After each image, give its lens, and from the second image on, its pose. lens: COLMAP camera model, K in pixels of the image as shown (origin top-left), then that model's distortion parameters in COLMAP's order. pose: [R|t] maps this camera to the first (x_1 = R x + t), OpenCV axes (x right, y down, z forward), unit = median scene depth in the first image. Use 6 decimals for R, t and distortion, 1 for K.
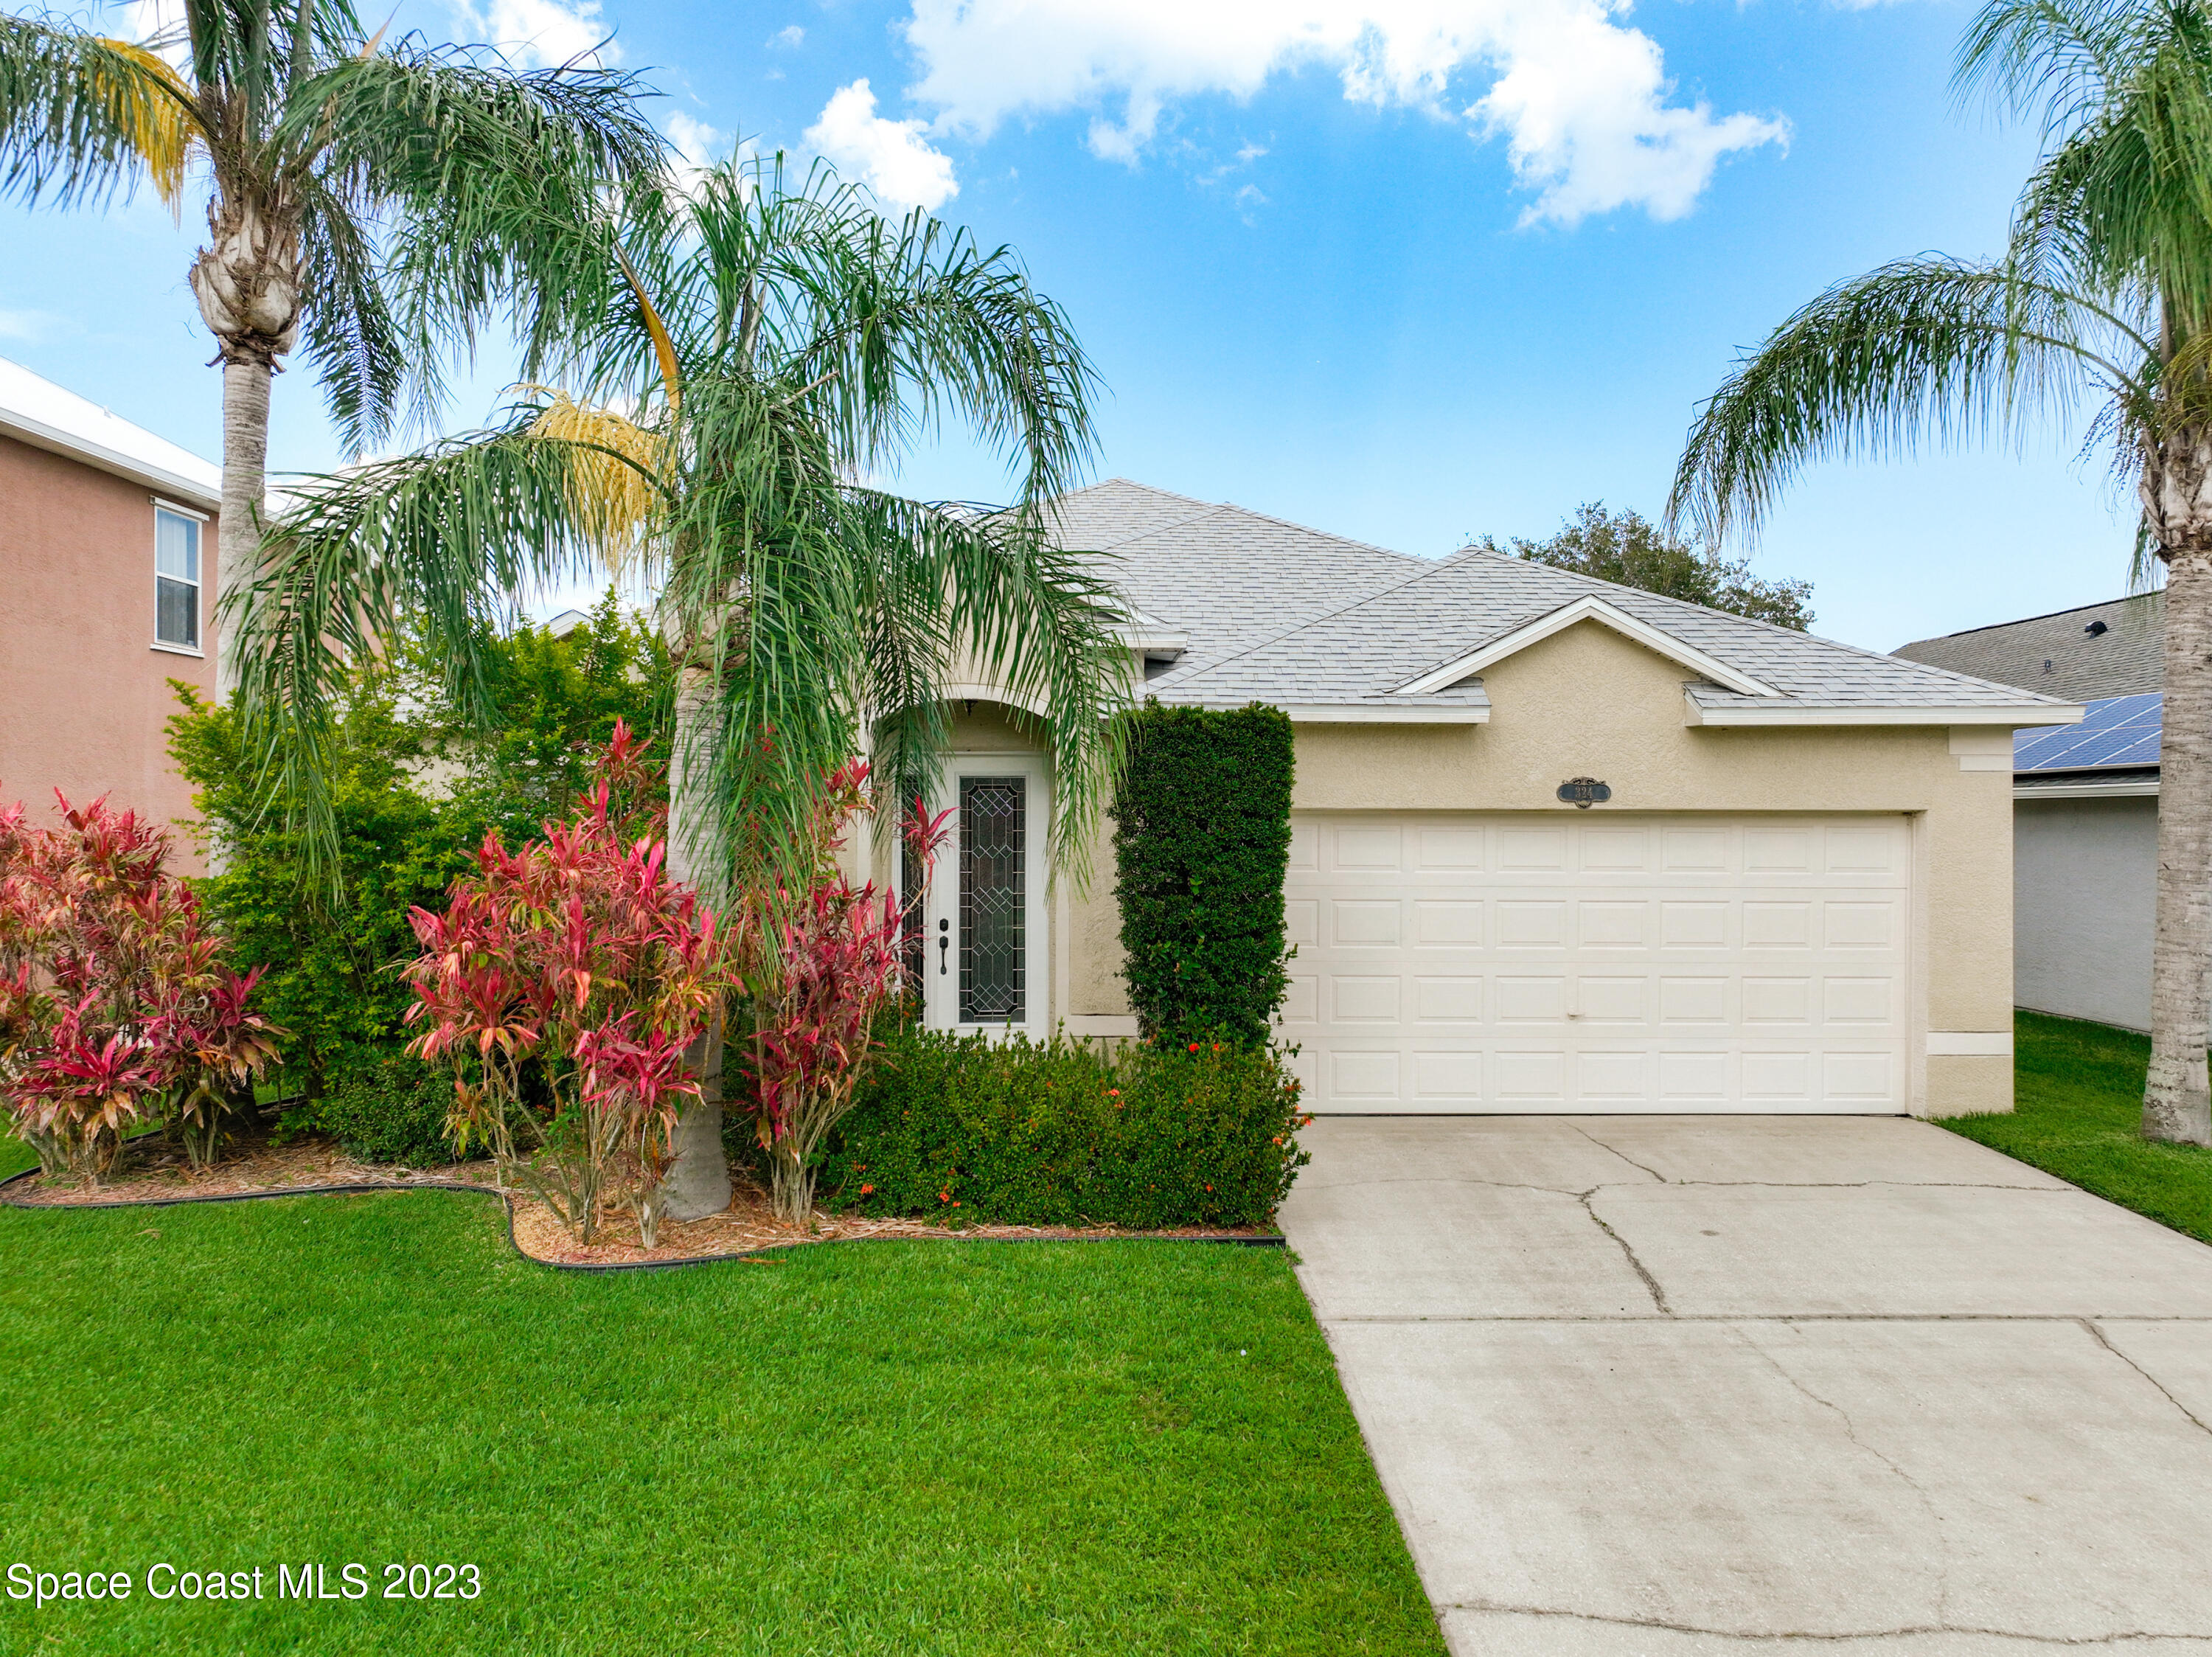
lens RADIAL K [[1542.4, 0, 1126.4], [0, 1542.4, 820.7], [0, 0, 1]] dist [-0.003148, 0.022462]
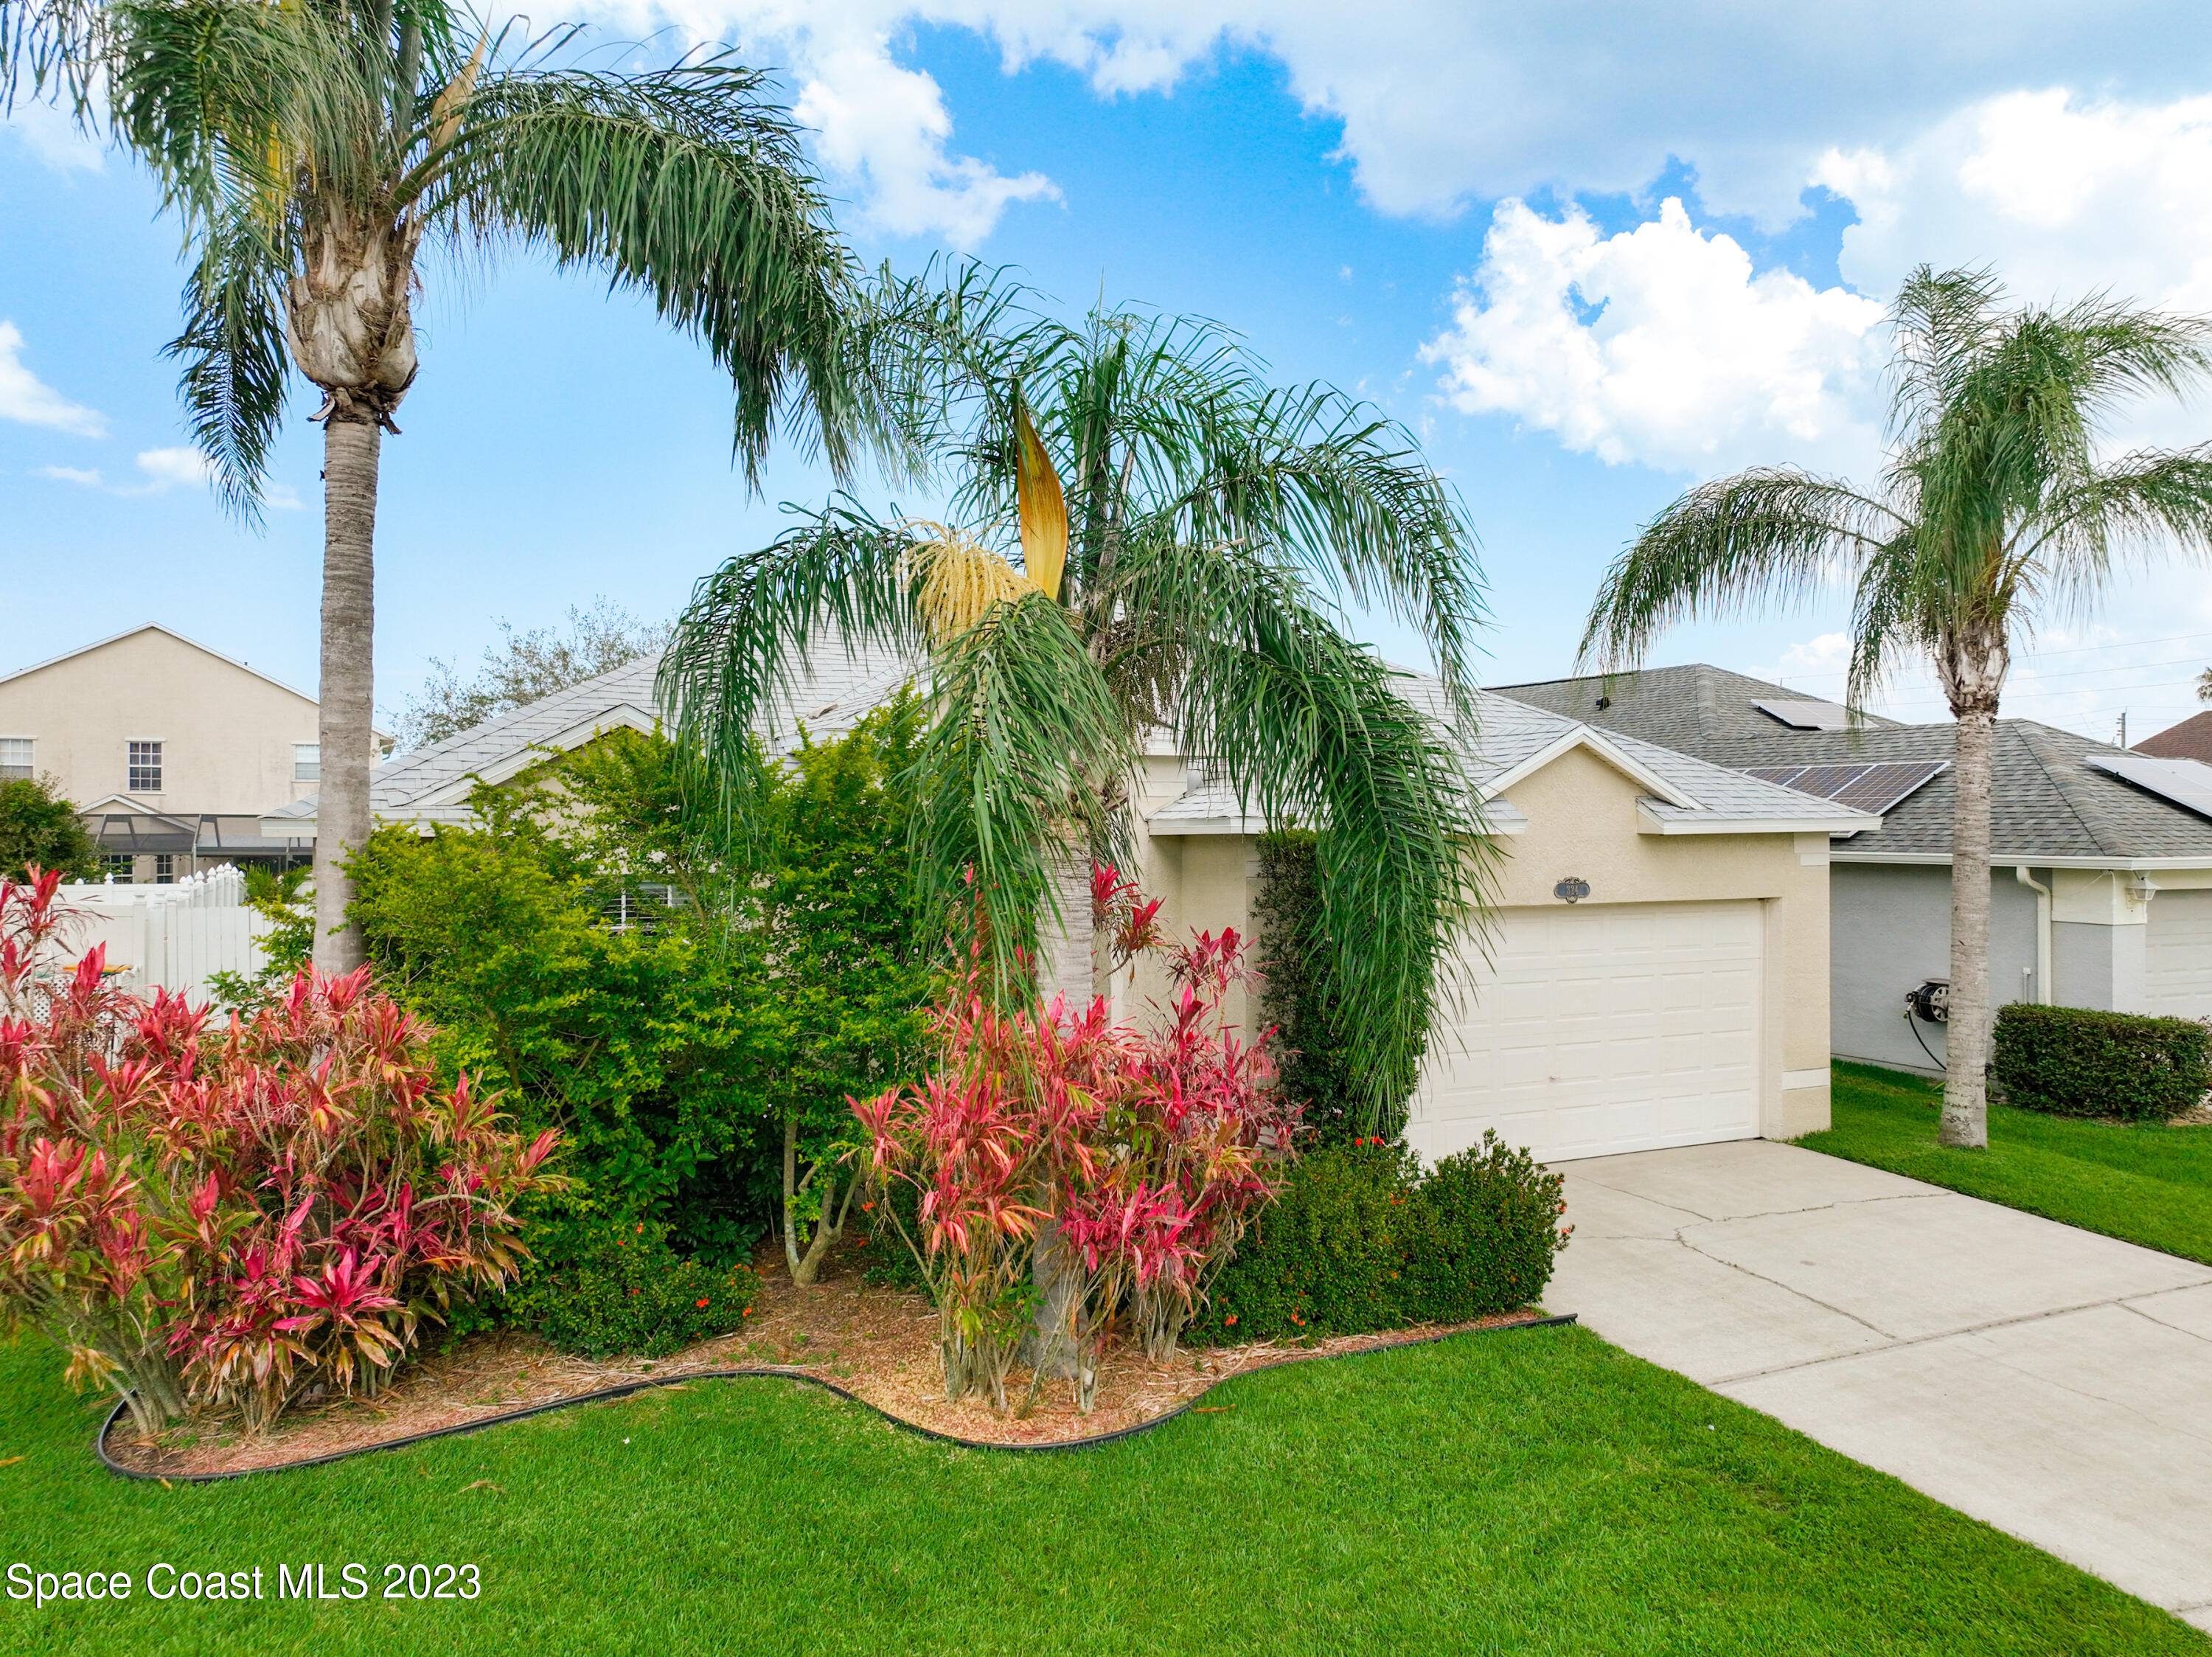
lens RADIAL K [[1542.4, 0, 1115.0], [0, 1542.4, 814.4], [0, 0, 1]] dist [-0.003148, 0.022462]
pose [[0.912760, -0.002151, 0.408490, -0.592330], [0.002759, 0.999996, -0.000901, -0.089282], [-0.408486, 0.001950, 0.912762, 0.078033]]
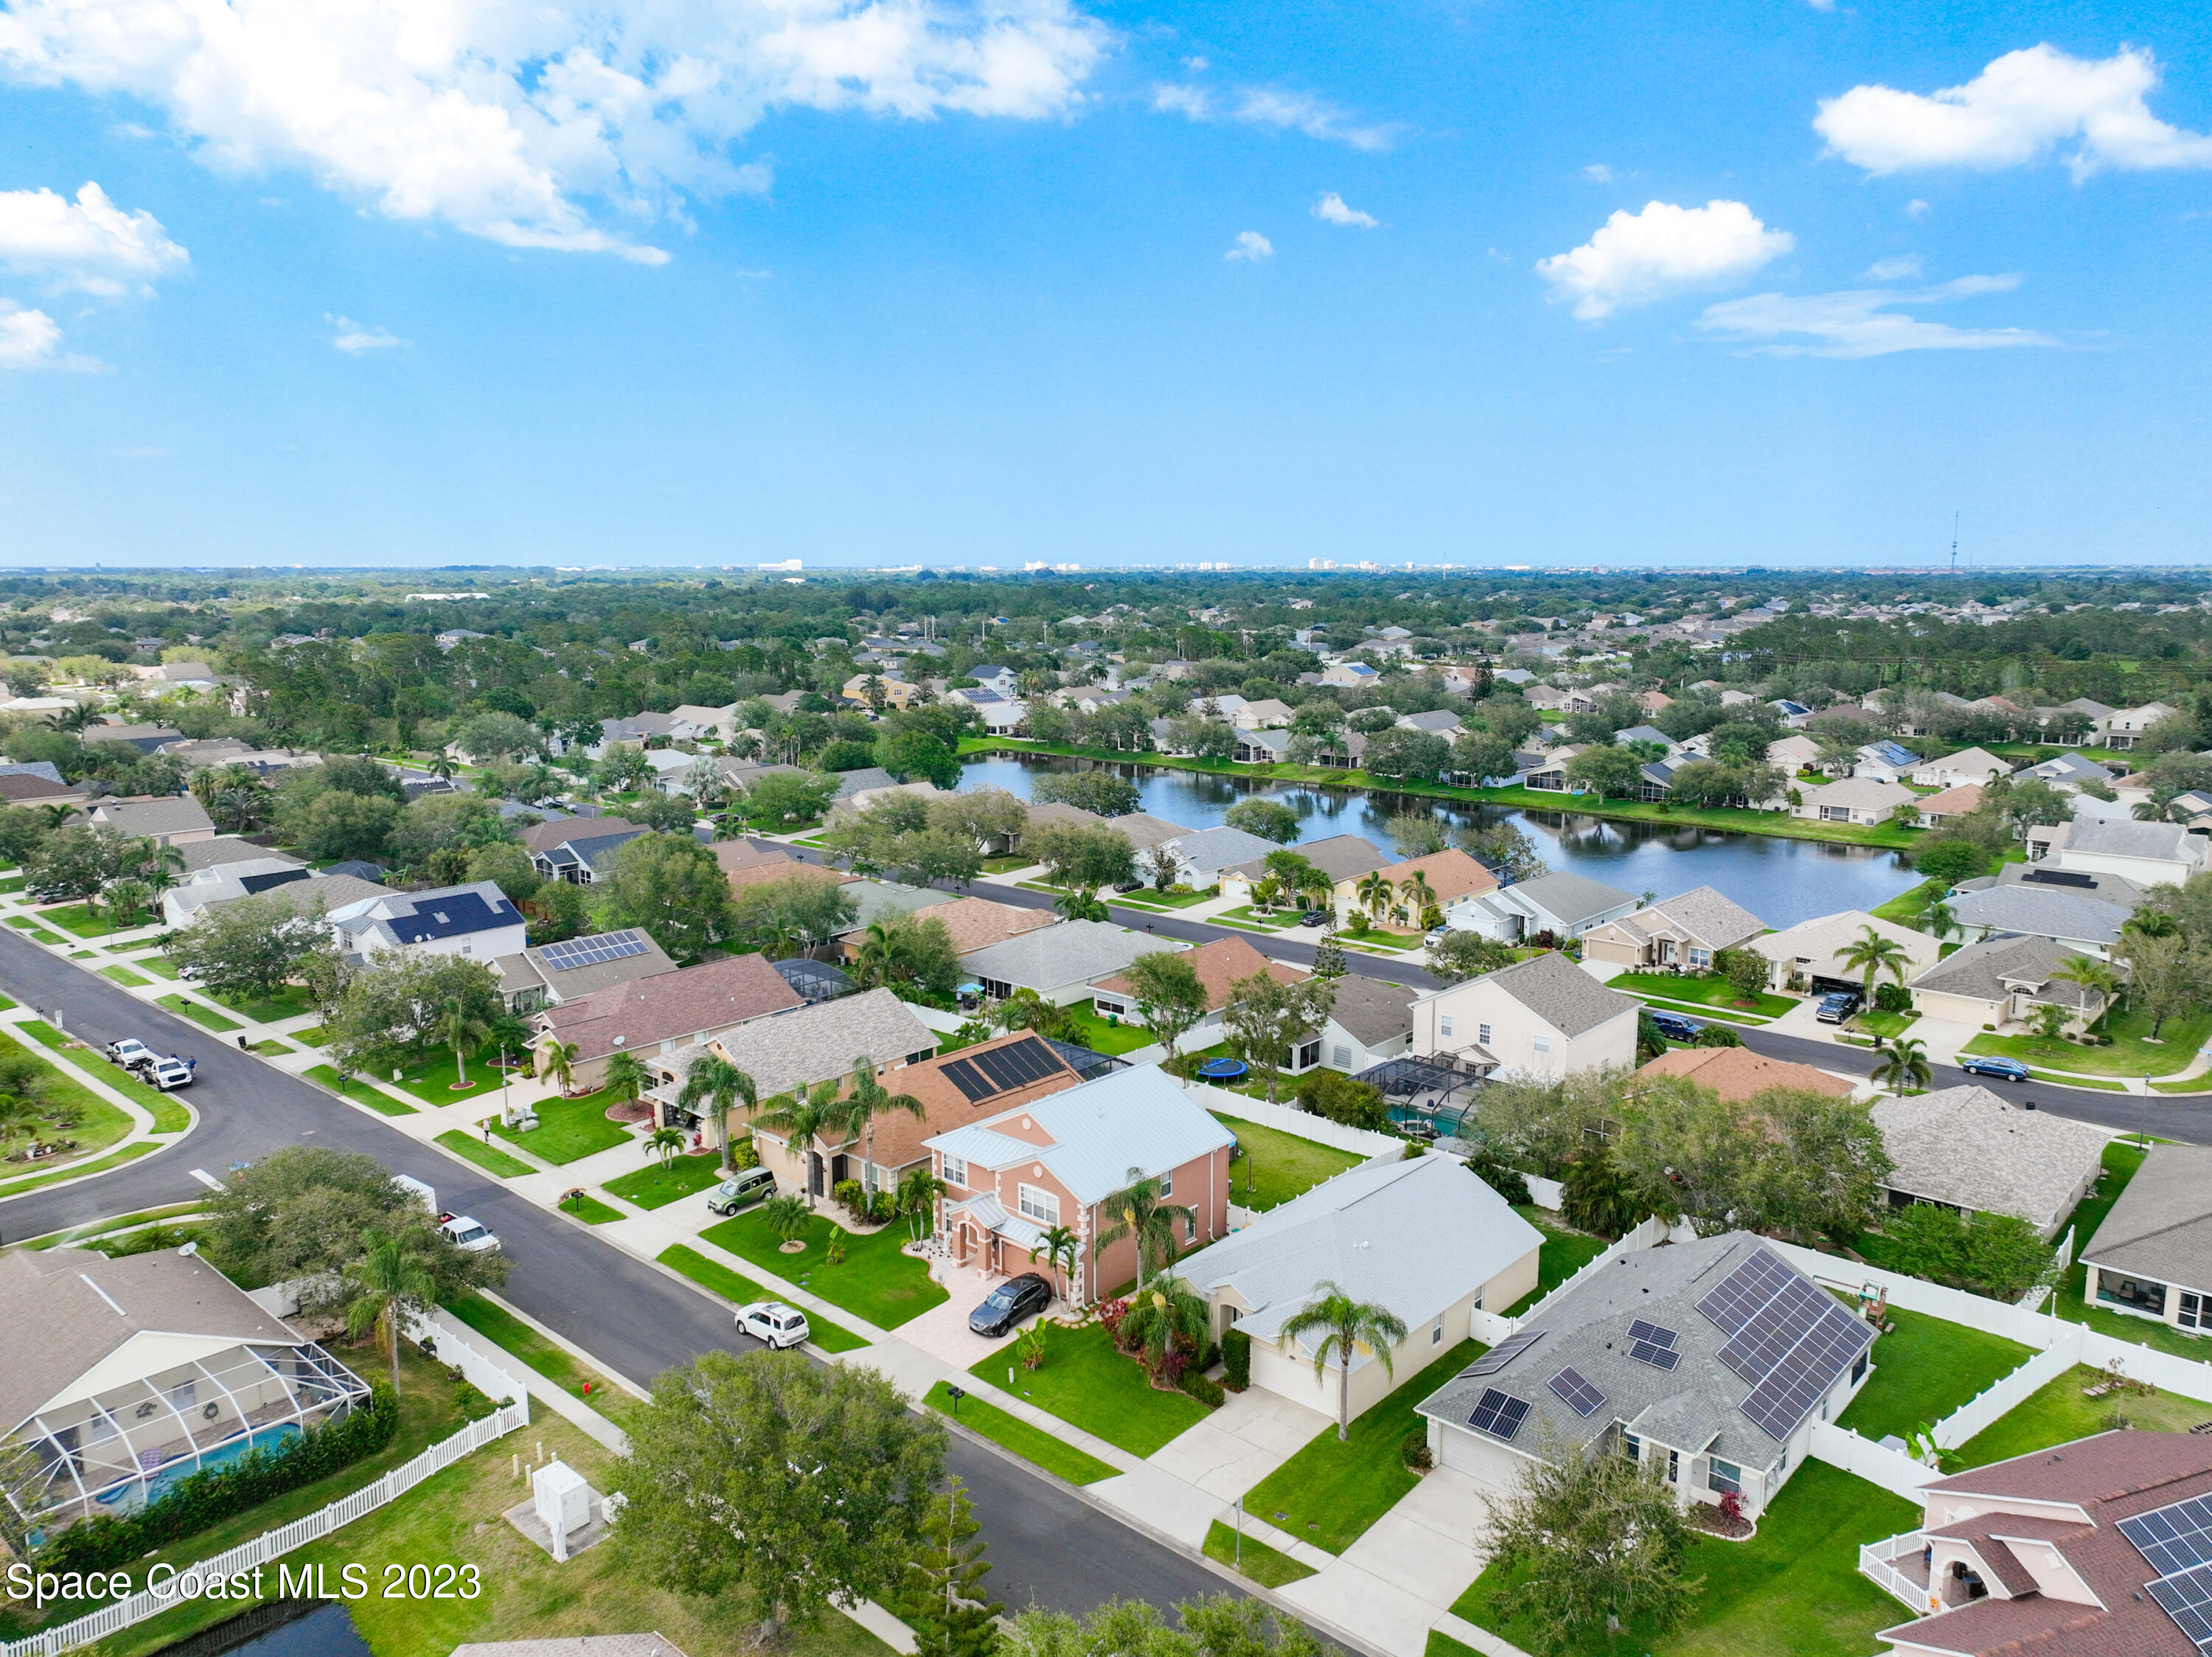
lens RADIAL K [[1542.4, 0, 1103.5], [0, 1542.4, 826.4], [0, 0, 1]] dist [-0.003148, 0.022462]
pose [[0.717026, 0.103624, -0.689301, 4.656478], [0.011250, 0.987039, 0.160085, -3.868217], [0.696956, -0.122540, 0.706567, -4.575487]]
